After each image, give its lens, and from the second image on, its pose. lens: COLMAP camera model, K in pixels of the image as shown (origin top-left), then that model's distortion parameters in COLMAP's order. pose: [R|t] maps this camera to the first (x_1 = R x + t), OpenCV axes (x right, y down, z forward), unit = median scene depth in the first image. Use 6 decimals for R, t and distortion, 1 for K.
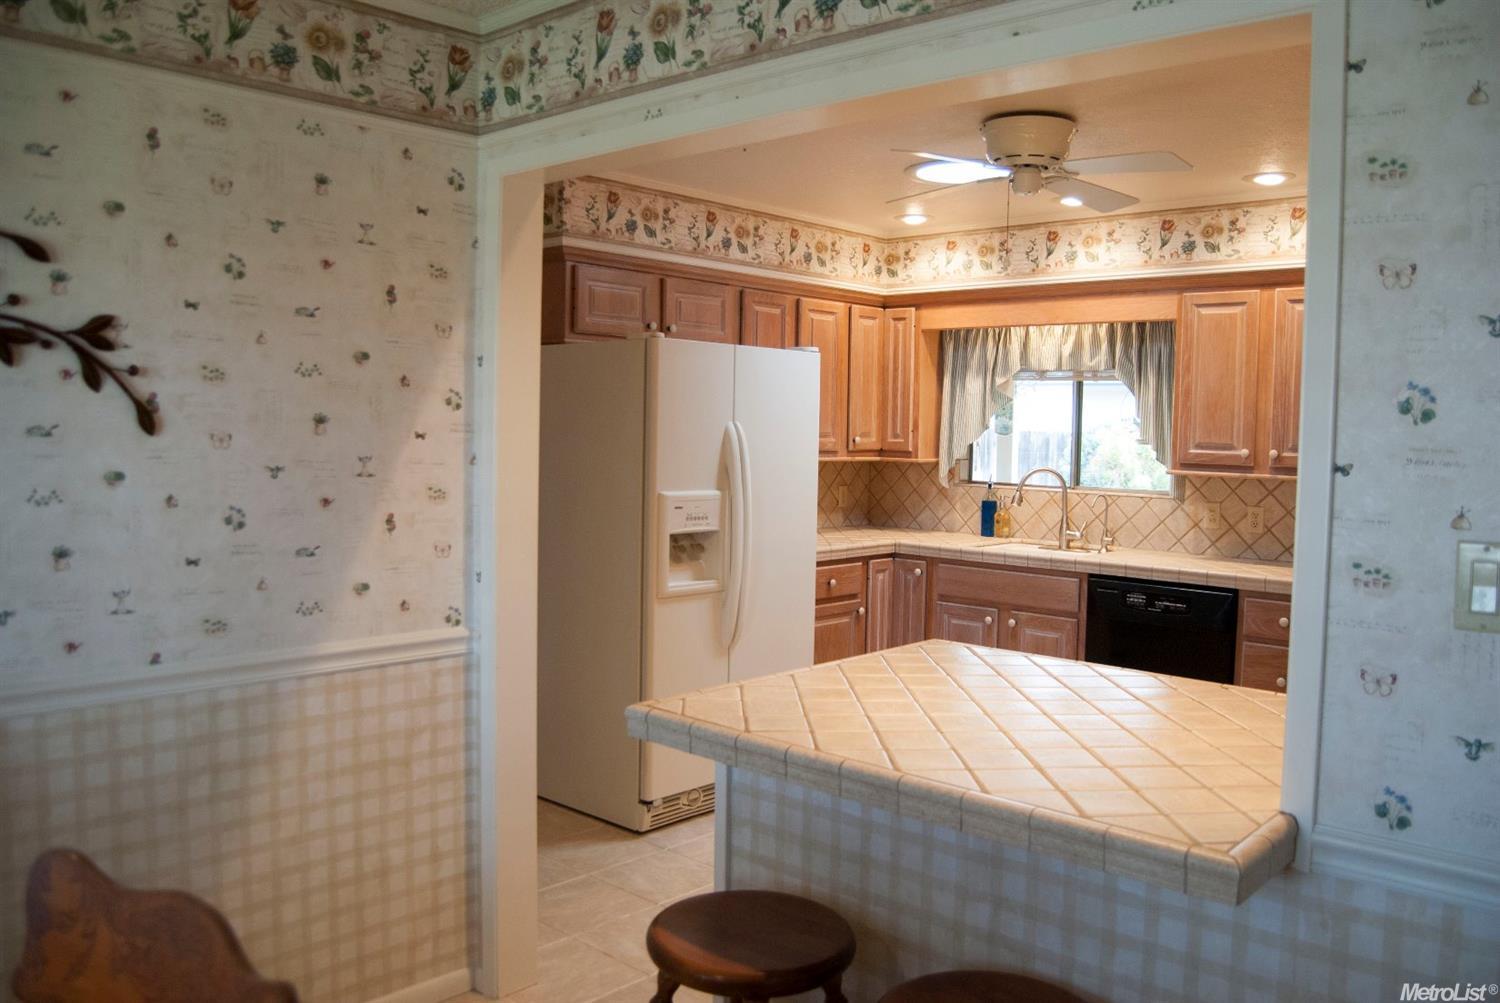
lens RADIAL K [[1181.6, 0, 762.1], [0, 1181.6, 497.5], [0, 0, 1]] dist [-0.097222, 0.041722]
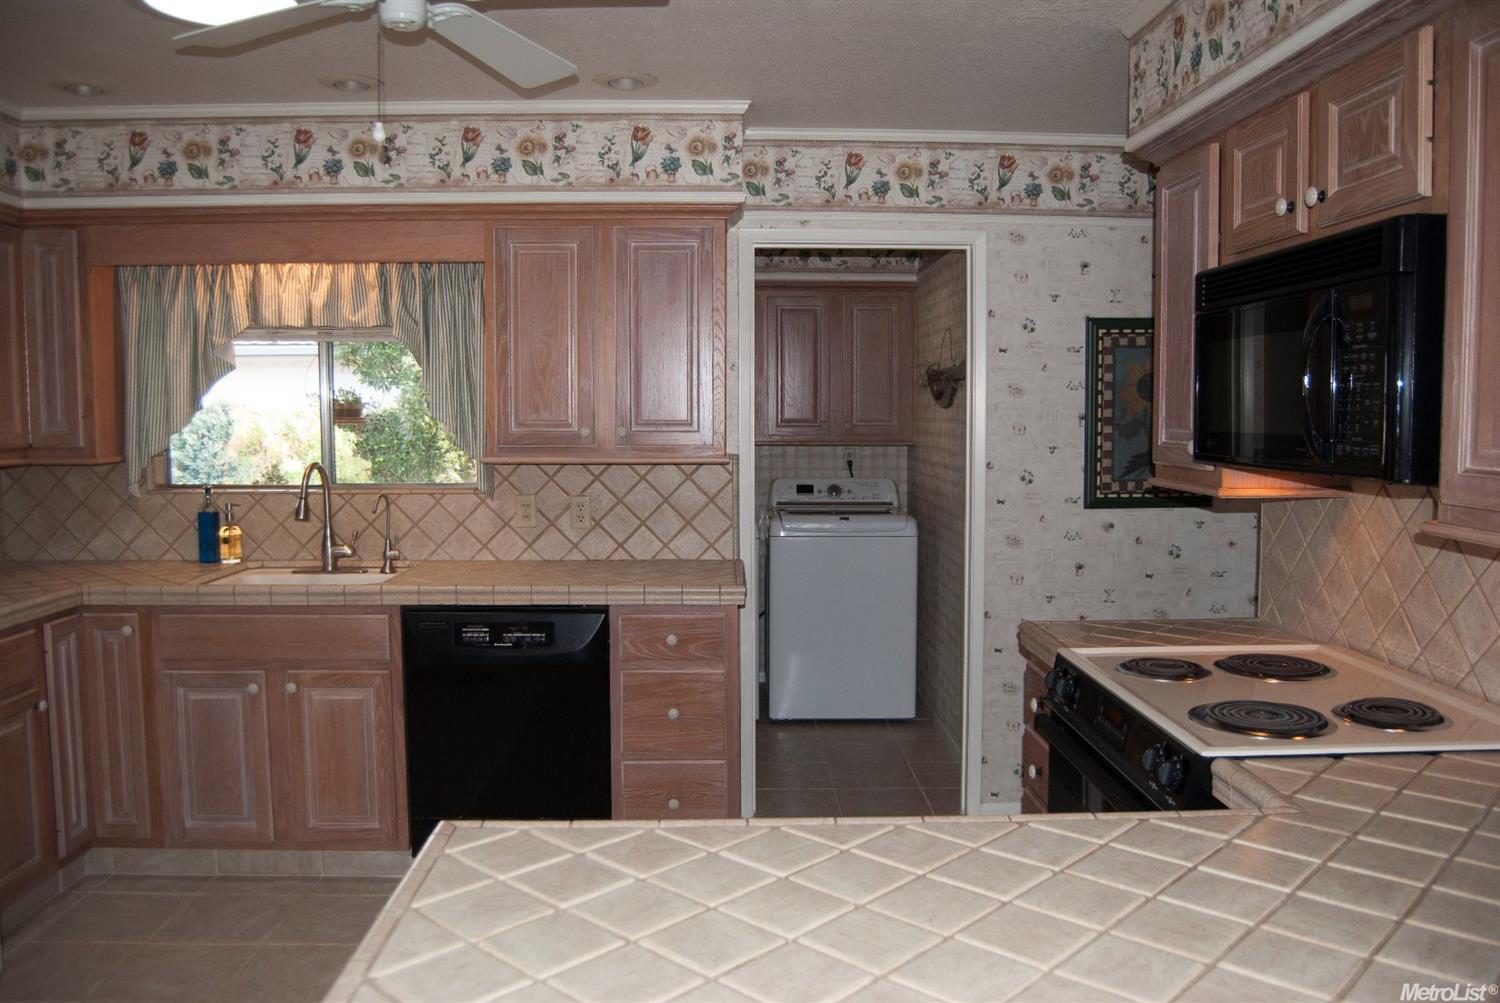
lens RADIAL K [[1181.6, 0, 762.1], [0, 1181.6, 497.5], [0, 0, 1]] dist [-0.097222, 0.041722]
pose [[0.717908, -0.075008, 0.692086, -0.052588], [0.057444, 0.997171, 0.048486, -0.022144], [-0.693764, 0.004948, 0.720185, 0.293663]]
